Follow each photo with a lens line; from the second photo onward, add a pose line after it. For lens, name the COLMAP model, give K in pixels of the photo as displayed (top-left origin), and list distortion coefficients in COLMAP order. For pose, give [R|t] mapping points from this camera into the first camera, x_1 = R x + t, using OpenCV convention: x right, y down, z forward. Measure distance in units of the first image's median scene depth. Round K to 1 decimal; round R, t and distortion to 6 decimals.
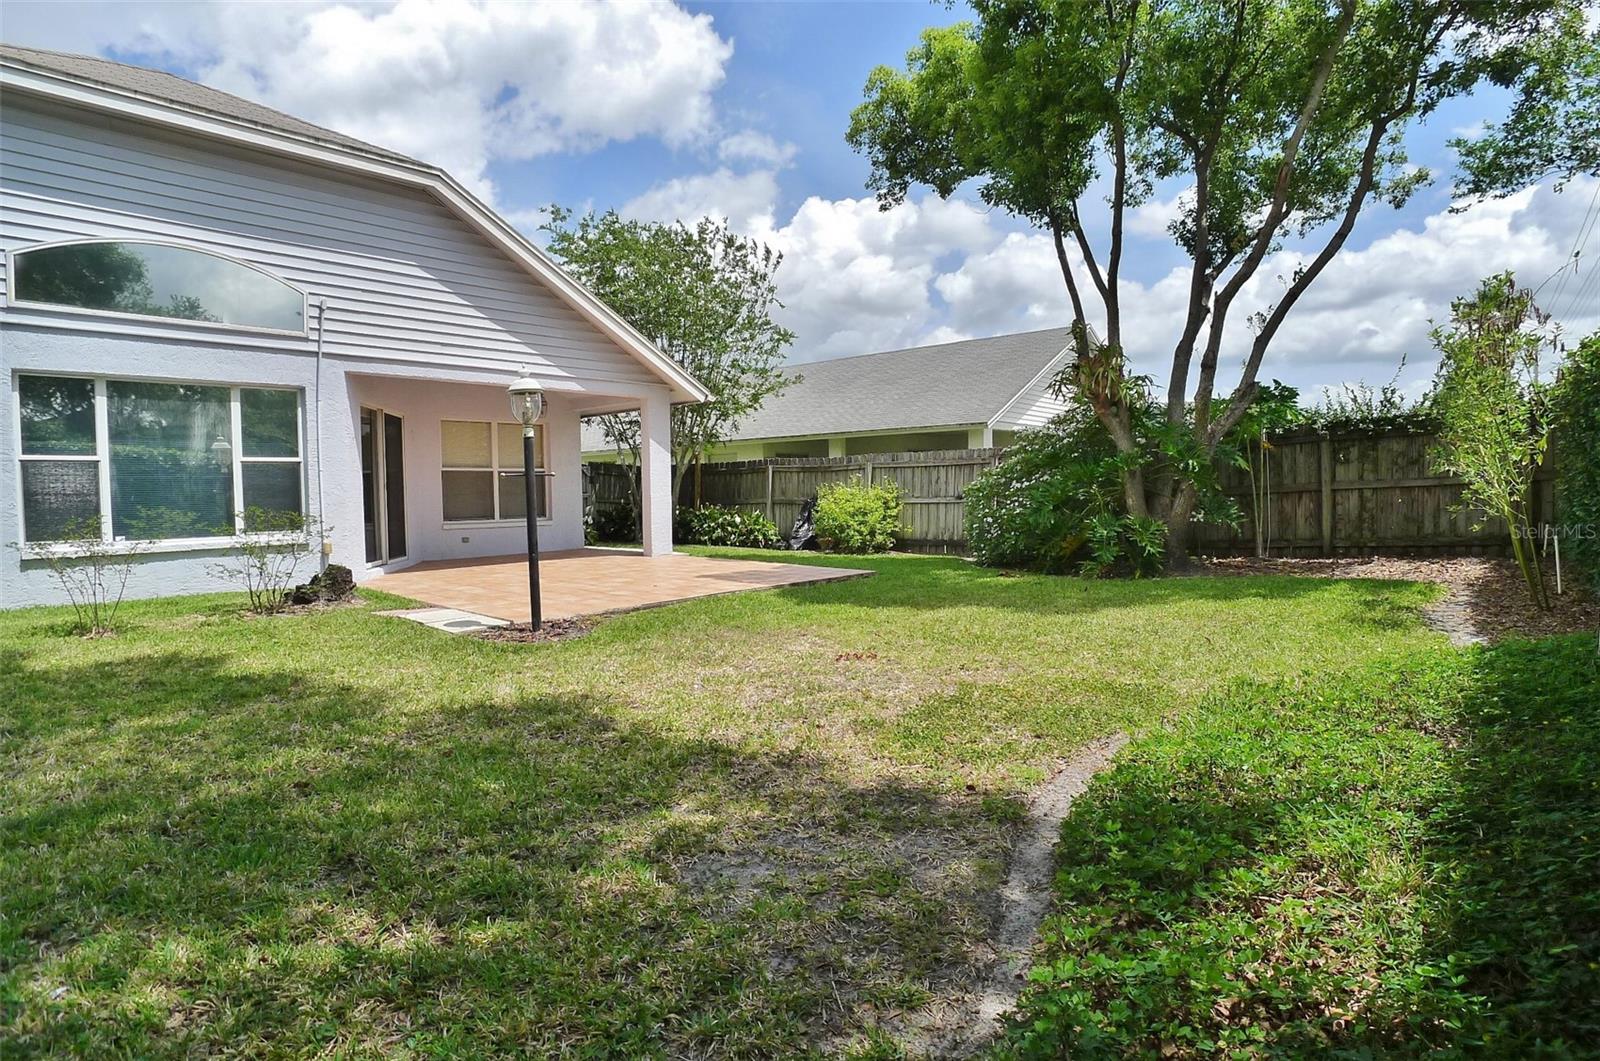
lens RADIAL K [[847.8, 0, 791.0], [0, 847.8, 525.4], [0, 0, 1]] dist [-0.093926, 0.017807]
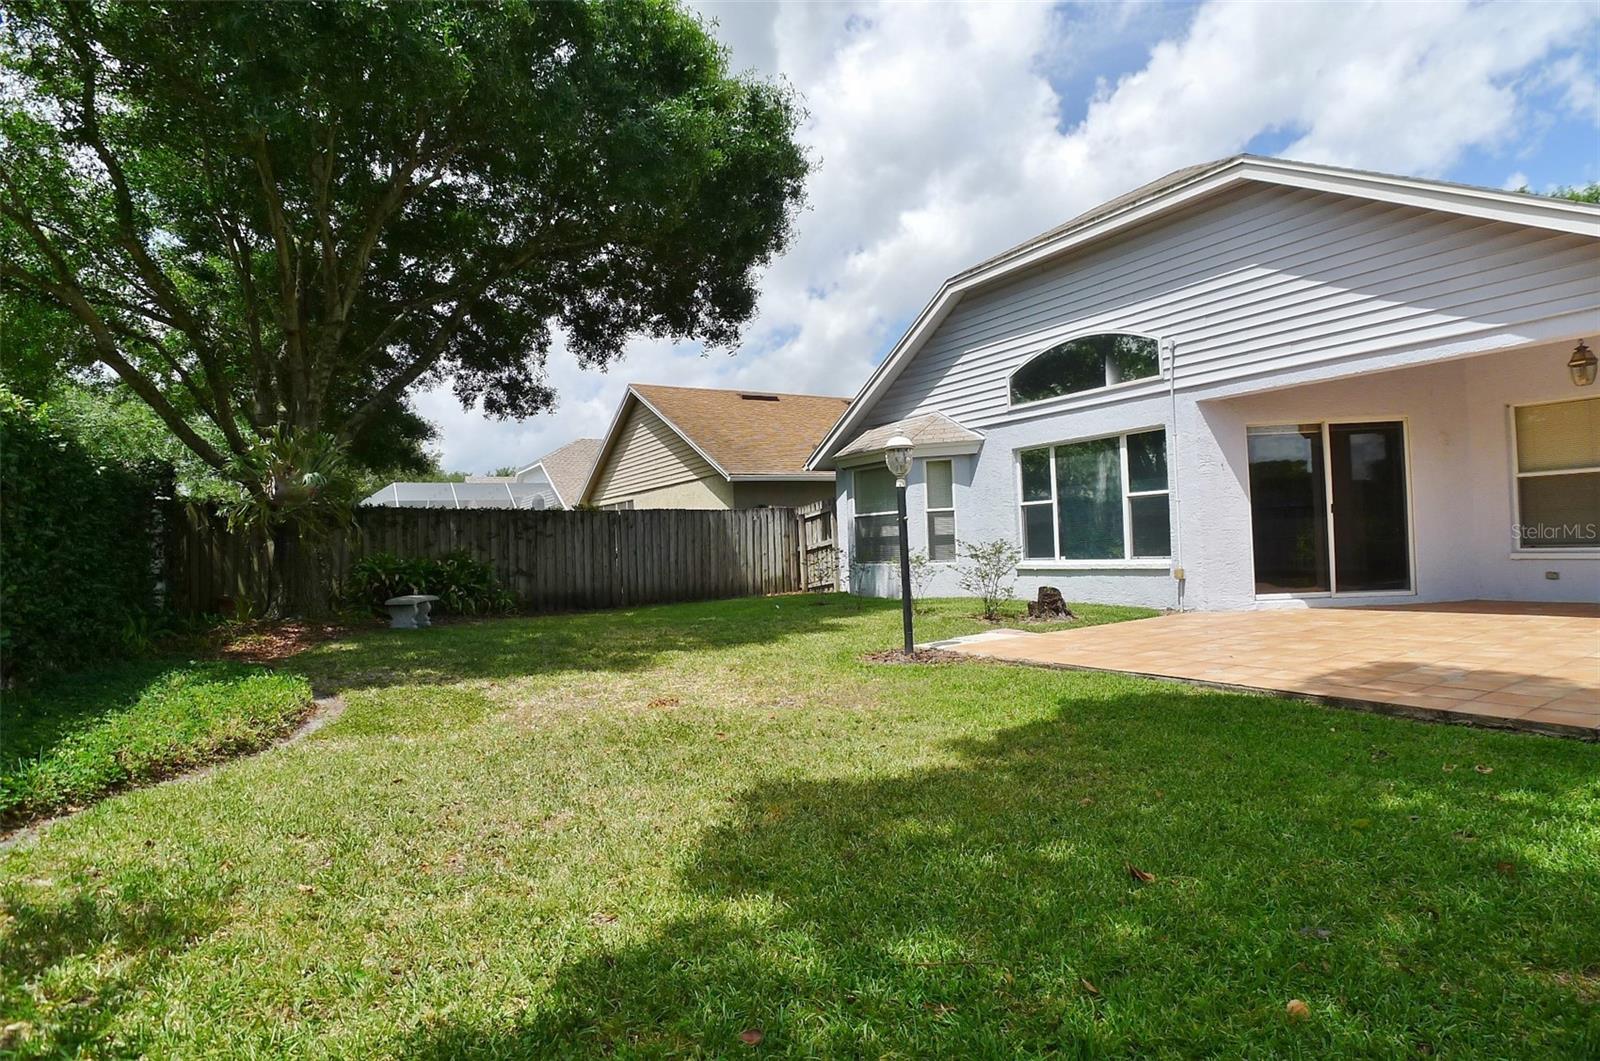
lens RADIAL K [[847.8, 0, 791.0], [0, 847.8, 525.4], [0, 0, 1]] dist [-0.093926, 0.017807]
pose [[-0.327317, 0.003478, -0.944908, 0.641758], [0.003548, 0.999991, 0.002452, -0.041895], [0.944908, -0.002550, -0.327326, 0.939051]]
